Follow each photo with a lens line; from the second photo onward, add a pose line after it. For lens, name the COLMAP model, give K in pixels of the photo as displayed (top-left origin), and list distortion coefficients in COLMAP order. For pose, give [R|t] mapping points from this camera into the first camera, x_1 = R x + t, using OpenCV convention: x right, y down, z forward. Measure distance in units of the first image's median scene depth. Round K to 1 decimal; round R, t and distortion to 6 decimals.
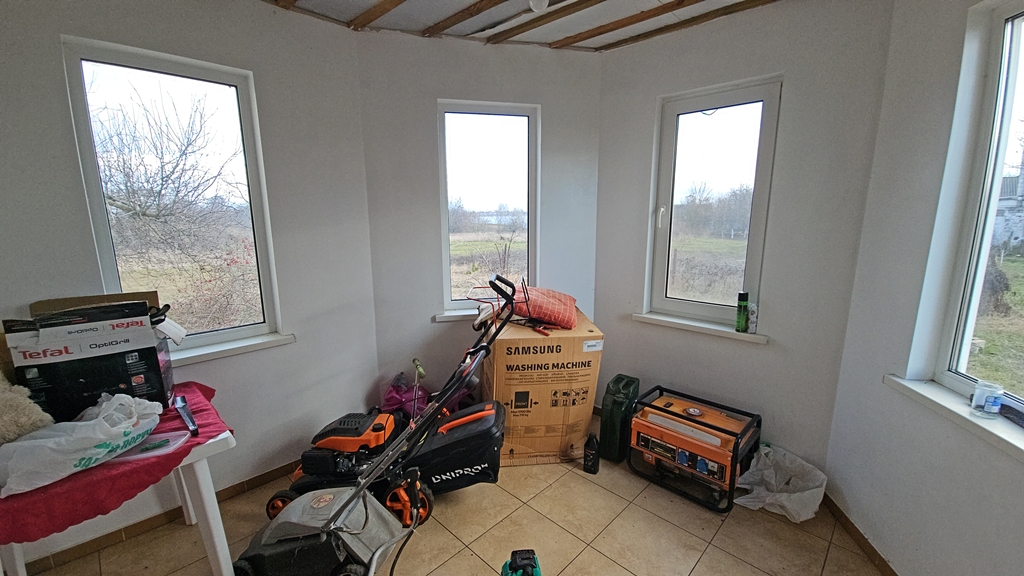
lens RADIAL K [[413.2, 0, 510.1], [0, 413.2, 290.8], [0, 0, 1]] dist [0.000201, -0.000490]
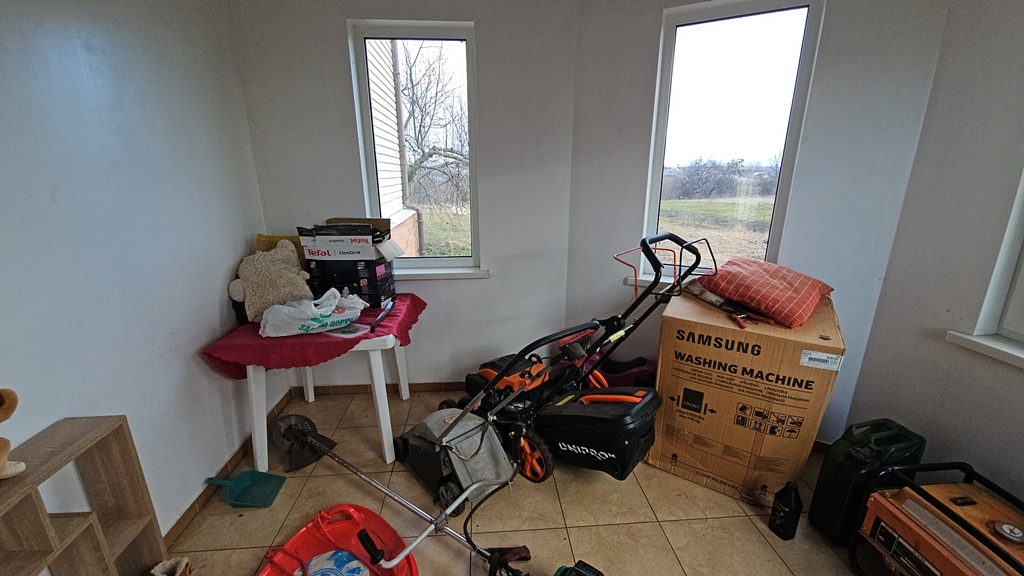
lens RADIAL K [[413.2, 0, 510.1], [0, 413.2, 290.8], [0, 0, 1]] dist [0.000201, -0.000490]
pose [[0.752279, 0.185565, -0.632172, 0.227593], [-0.123294, 0.982216, 0.141596, -0.006286], [0.647205, -0.028576, 0.761780, 0.195840]]
